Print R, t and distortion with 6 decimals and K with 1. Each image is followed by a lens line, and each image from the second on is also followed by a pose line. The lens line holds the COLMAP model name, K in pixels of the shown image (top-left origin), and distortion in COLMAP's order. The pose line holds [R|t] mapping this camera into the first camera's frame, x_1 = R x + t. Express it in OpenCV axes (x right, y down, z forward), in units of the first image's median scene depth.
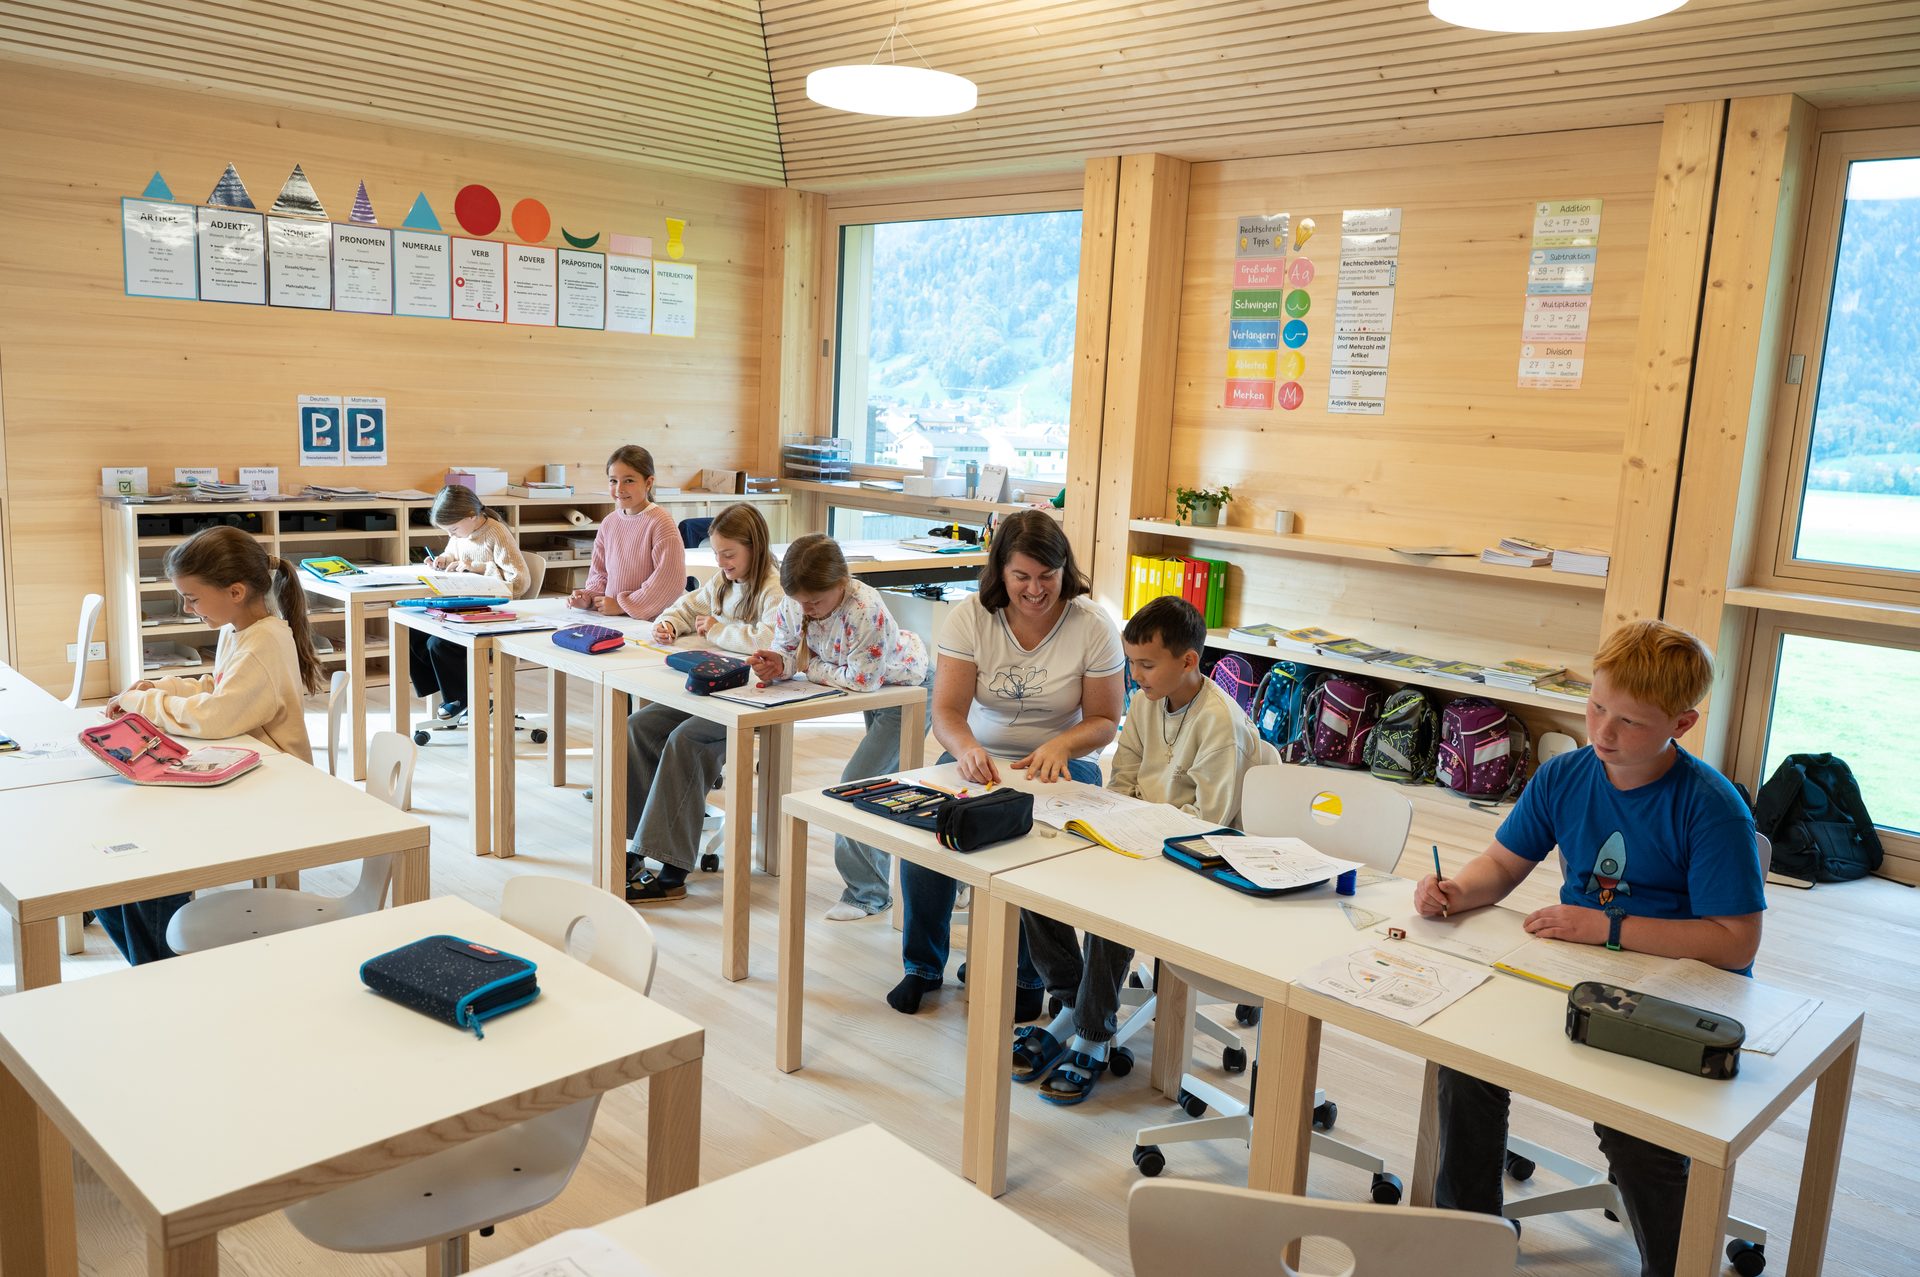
lens RADIAL K [[1491.6, 0, 960.0], [0, 1491.6, 638.5], [0, 0, 1]] dist [-0.000566, -0.000604]
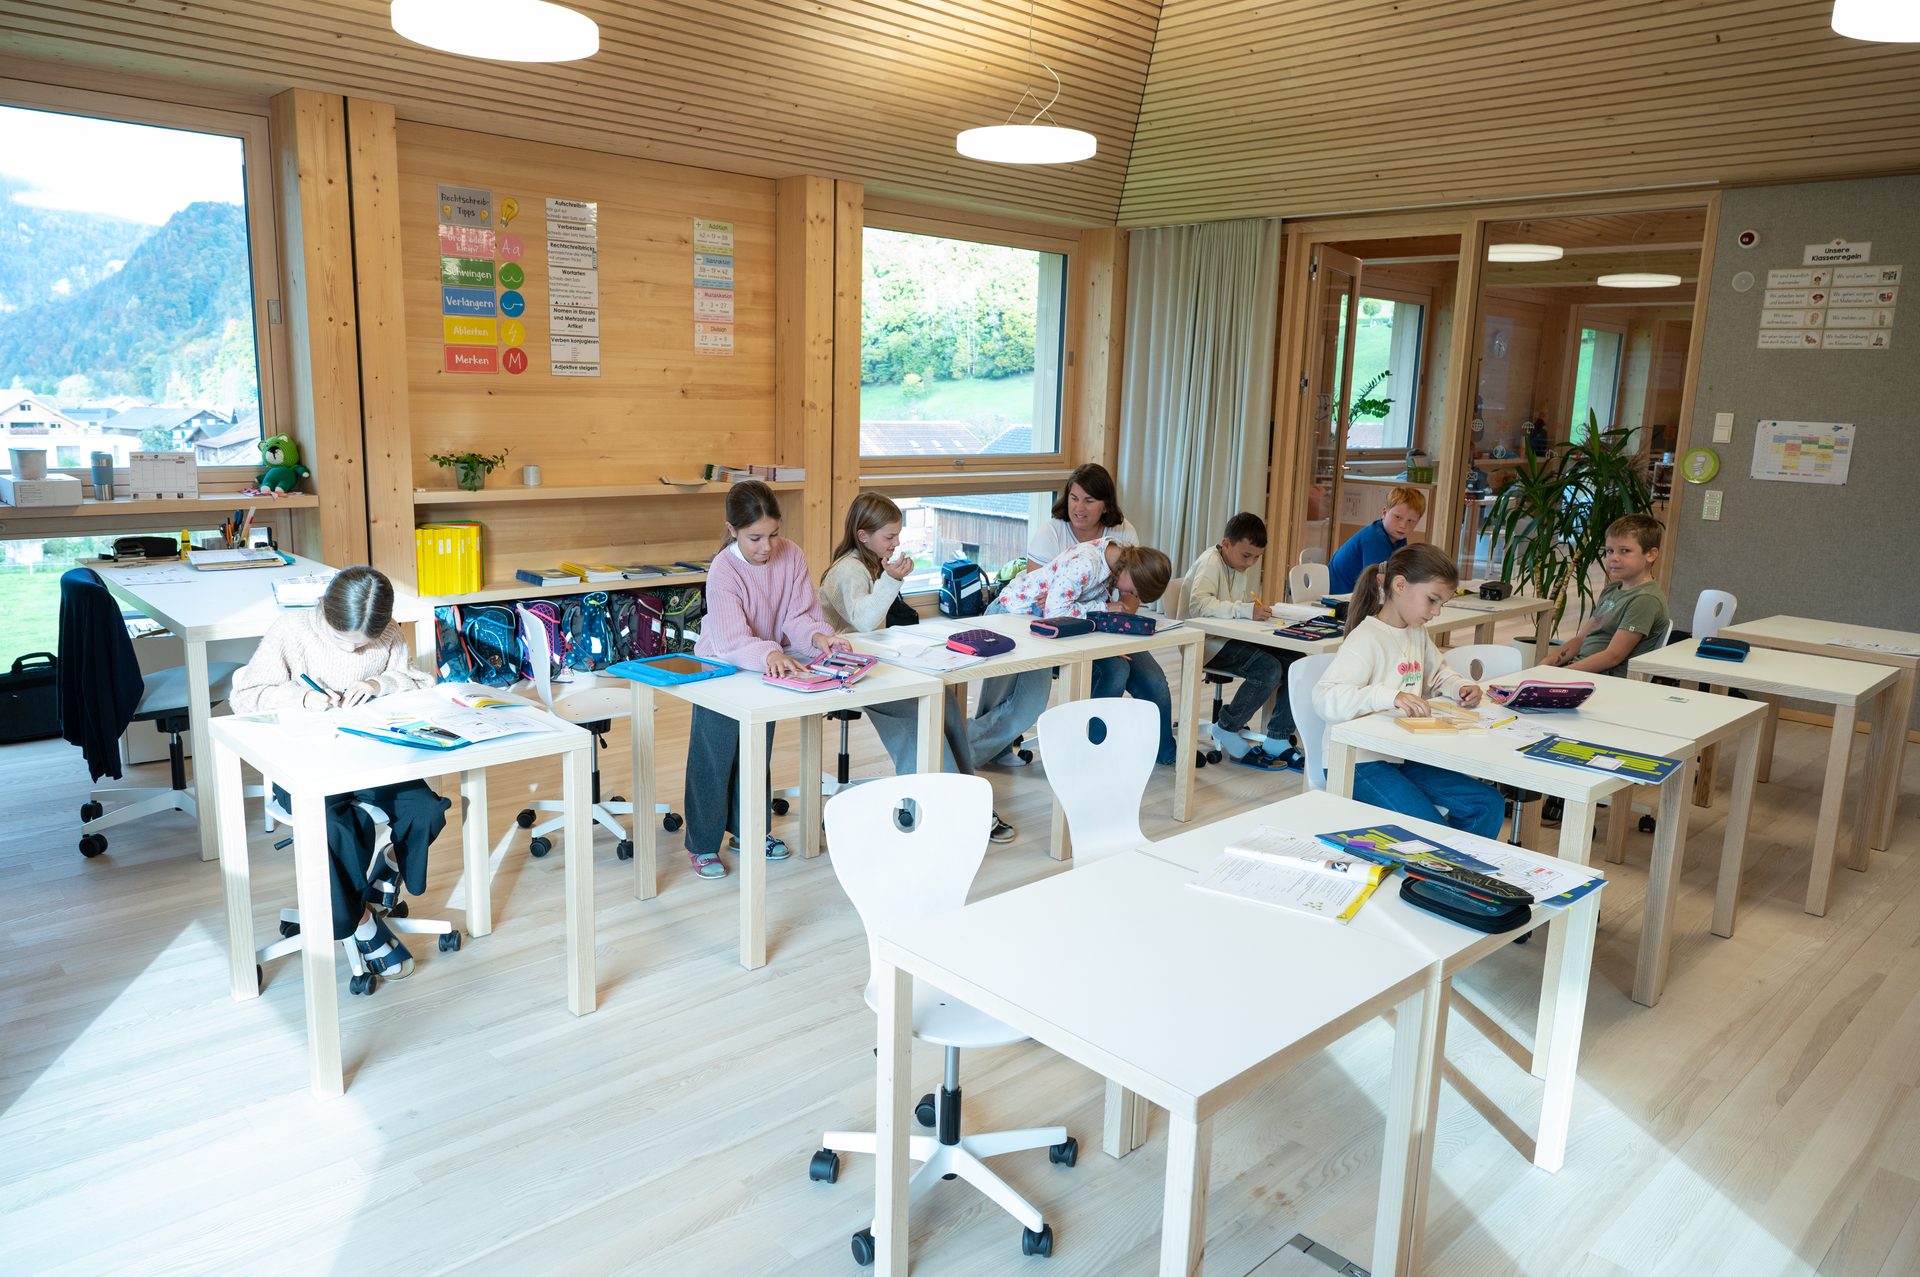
lens RADIAL K [[1289.9, 0, 960.0], [0, 1289.9, 638.5], [0, 0, 1]] dist [-0.001868, -0.000723]
pose [[0.050150, -0.237849, 0.970007, -0.767326], [0.130695, 0.964440, 0.229727, -0.146768], [-0.990153, 0.115254, 0.079452, 0.649056]]
